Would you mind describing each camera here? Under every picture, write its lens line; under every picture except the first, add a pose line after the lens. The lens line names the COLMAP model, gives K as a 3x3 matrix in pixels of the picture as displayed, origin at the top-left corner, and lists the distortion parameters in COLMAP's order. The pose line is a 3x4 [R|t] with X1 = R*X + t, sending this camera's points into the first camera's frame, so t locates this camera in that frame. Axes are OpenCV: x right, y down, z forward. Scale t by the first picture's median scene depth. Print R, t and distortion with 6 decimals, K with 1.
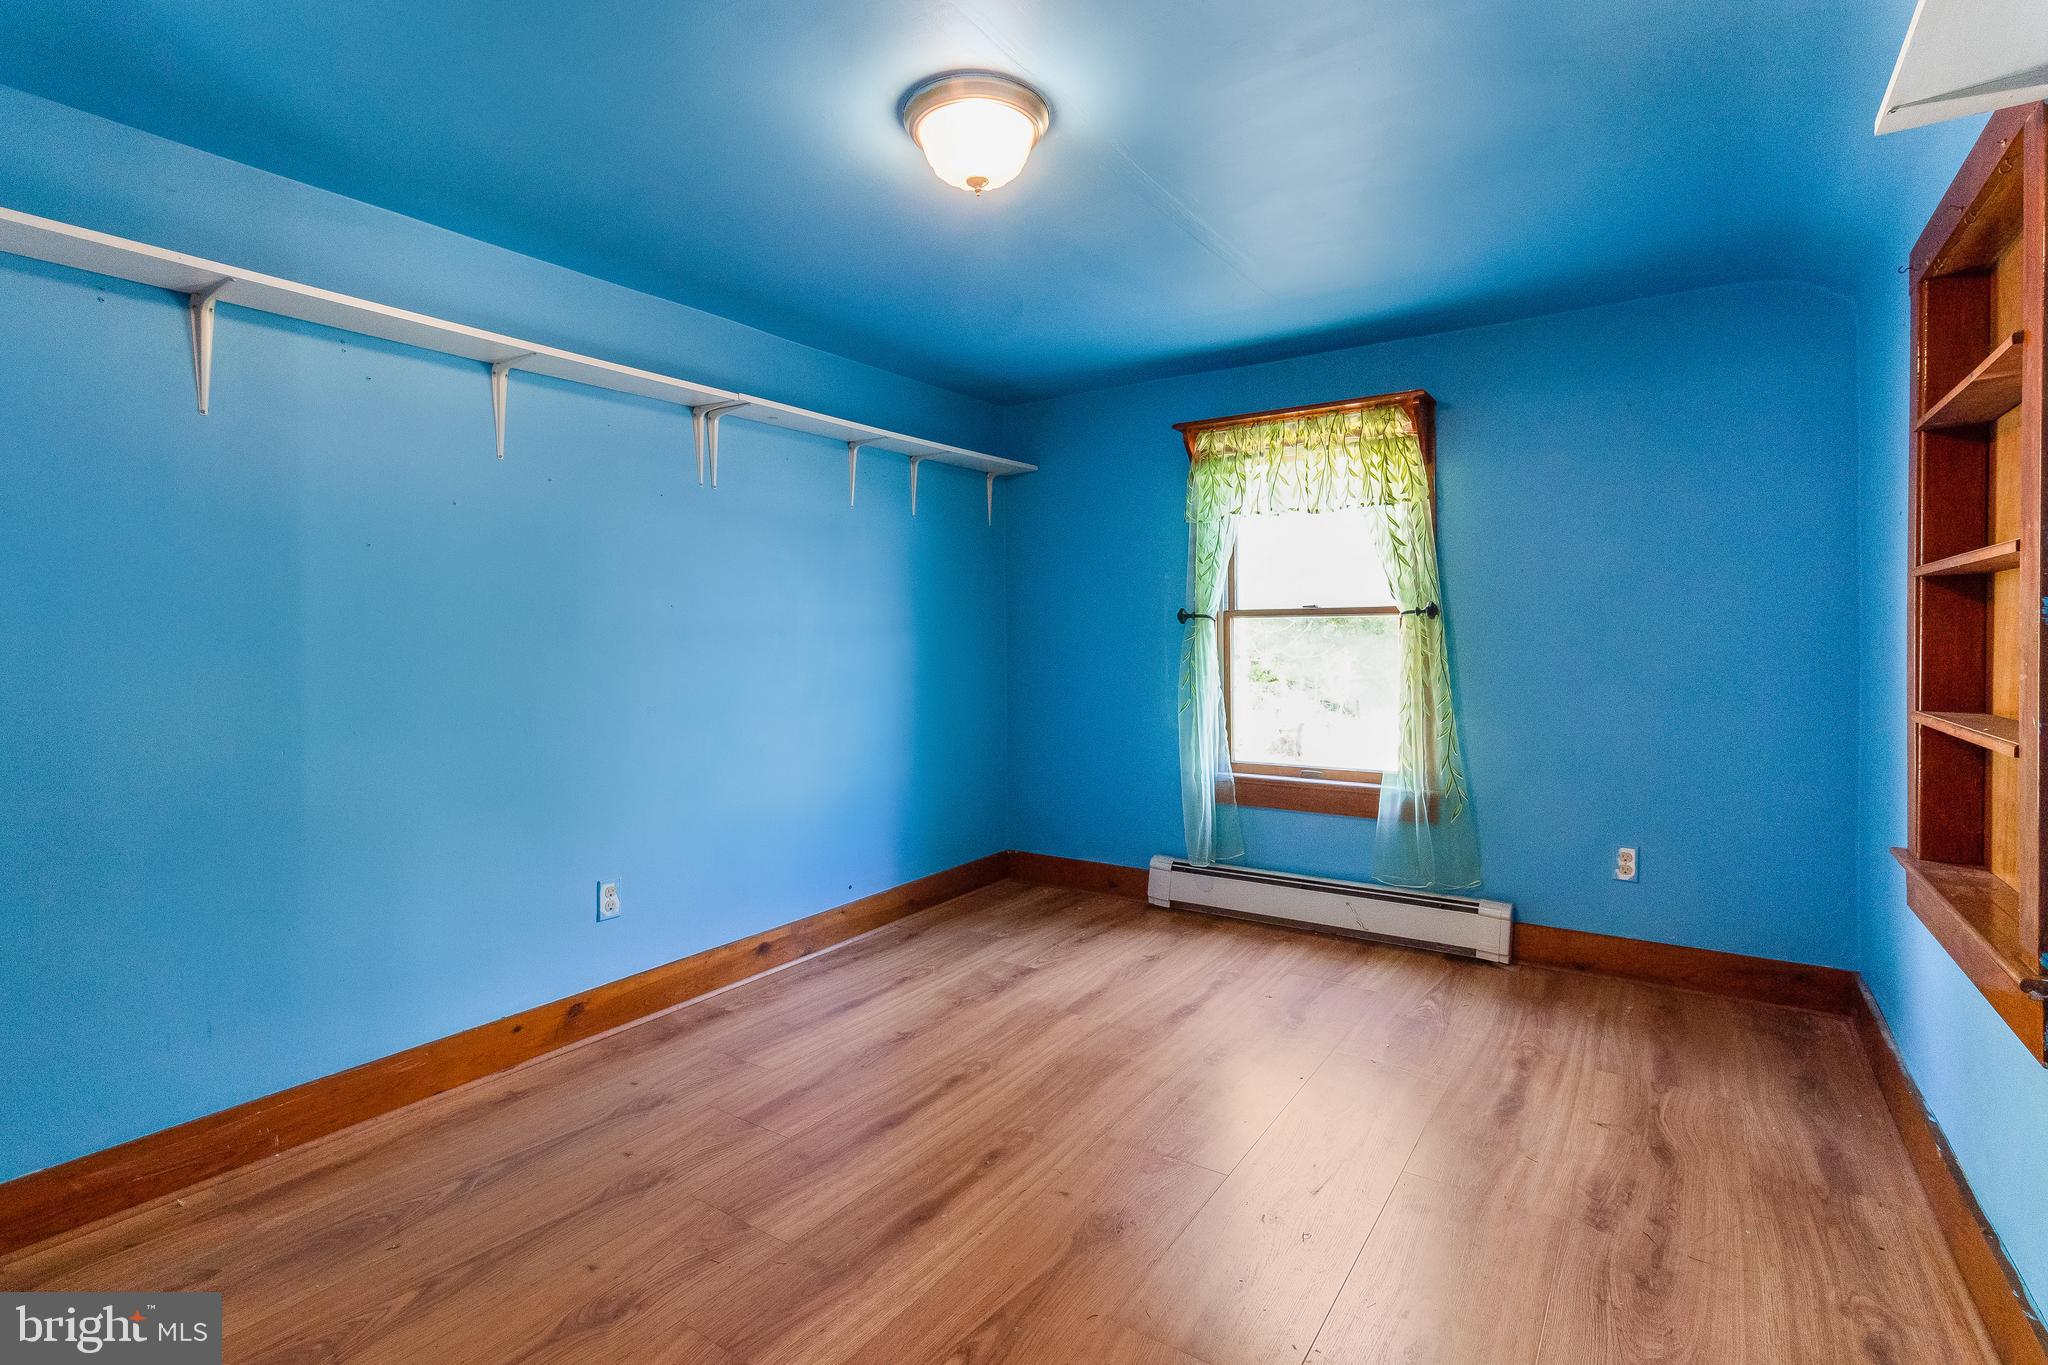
lens RADIAL K [[971.1, 0, 1017.8], [0, 971.1, 665.7], [0, 0, 1]] dist [0.000427, 0.000934]
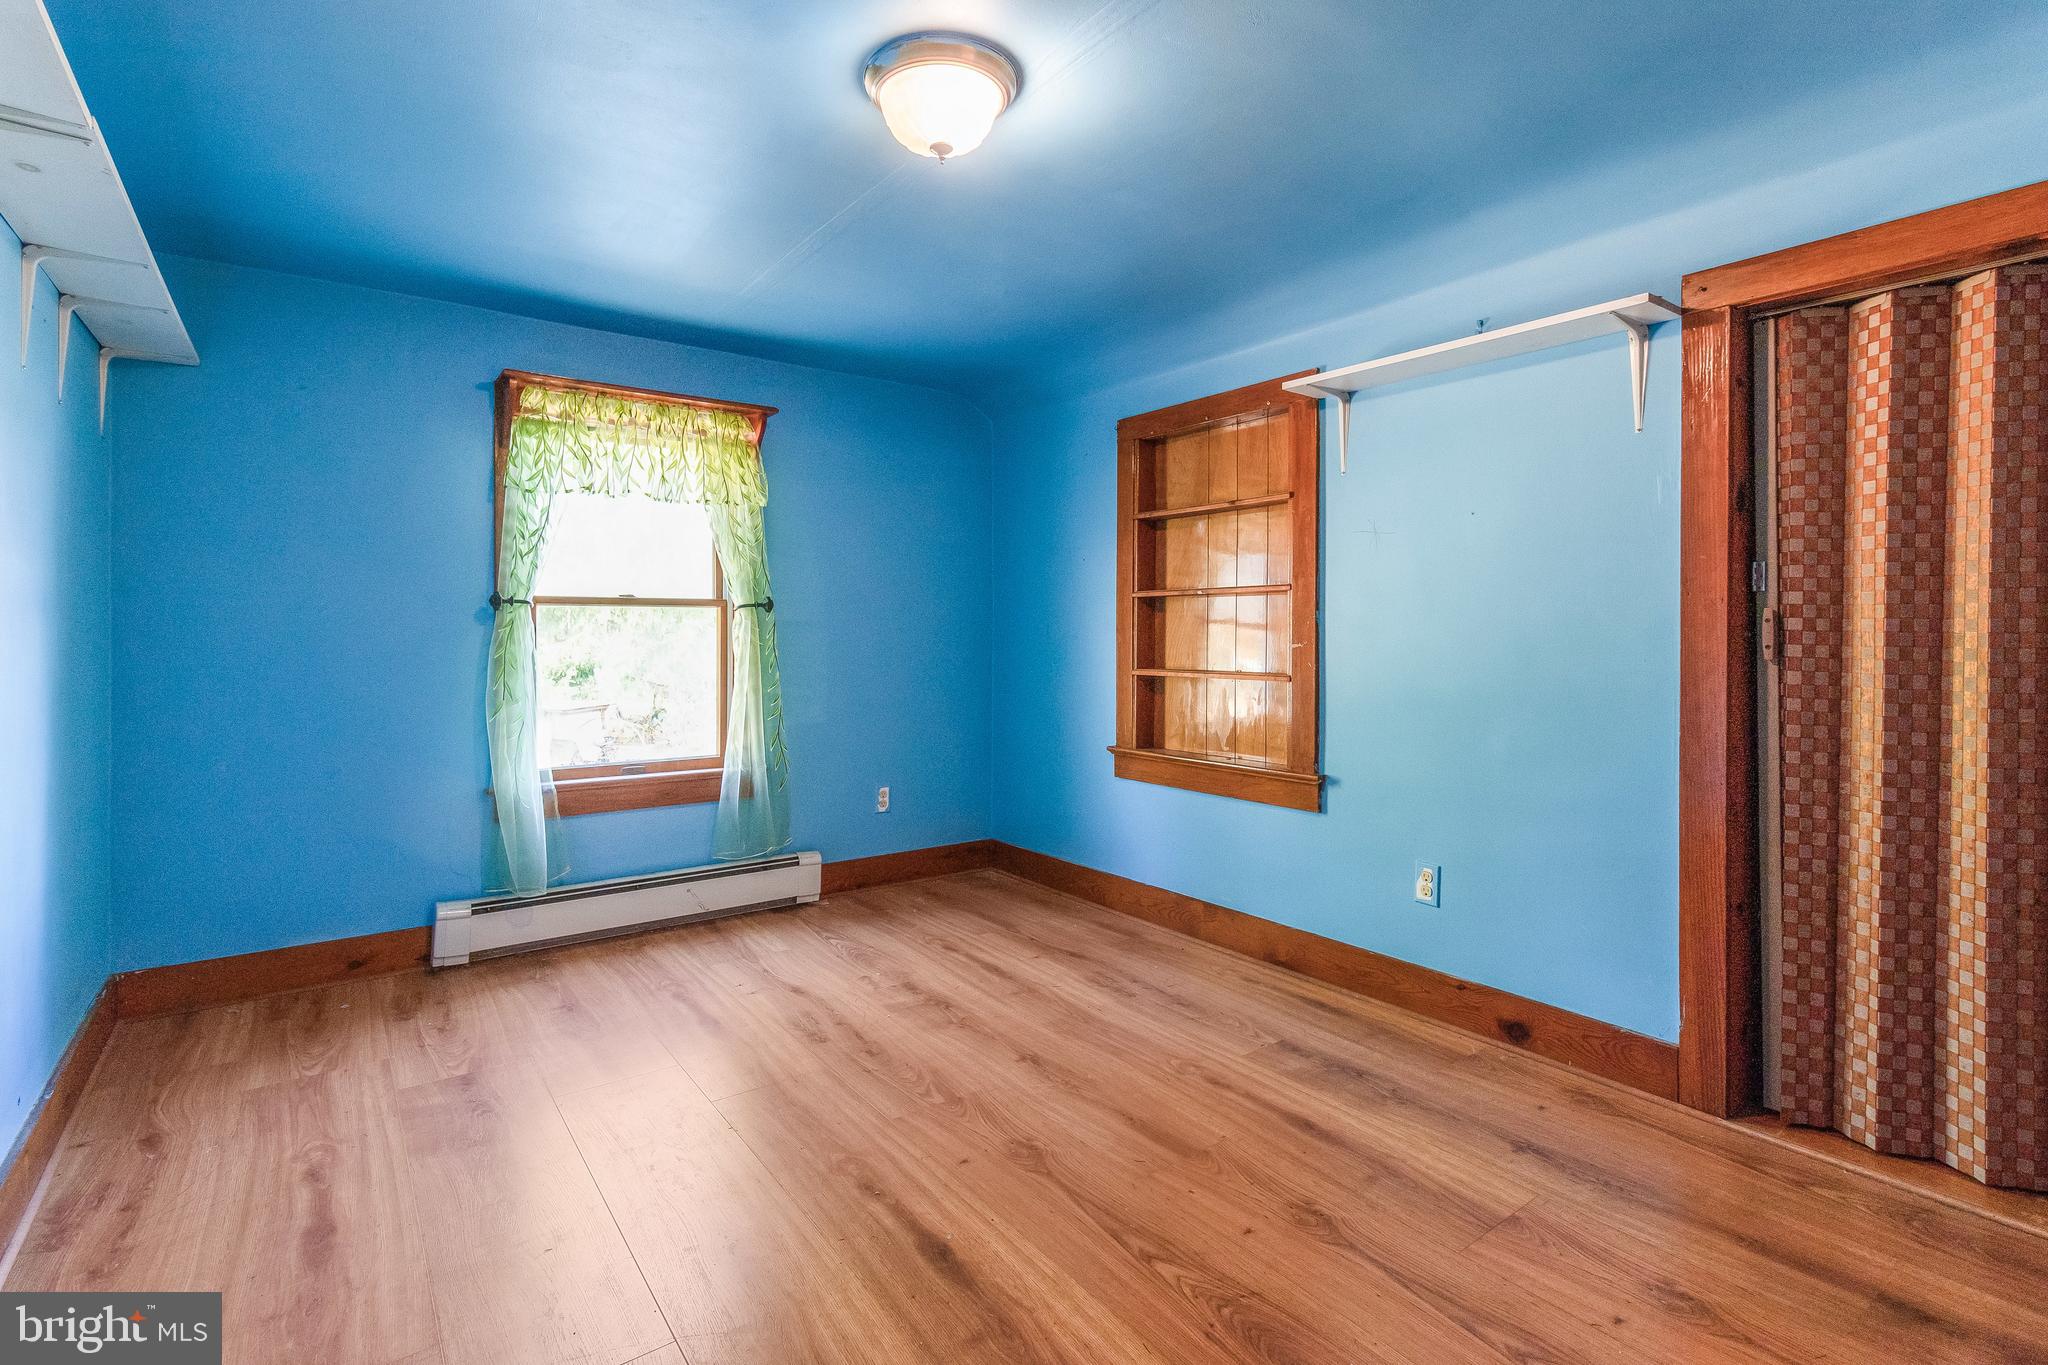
lens RADIAL K [[971.1, 0, 1017.8], [0, 971.1, 665.7], [0, 0, 1]] dist [0.000427, 0.000934]
pose [[0.327523, -0.026440, 0.944473, -0.527926], [0.025806, 0.999486, 0.019031, -0.000738], [-0.944491, 0.018140, 0.328037, 0.352827]]
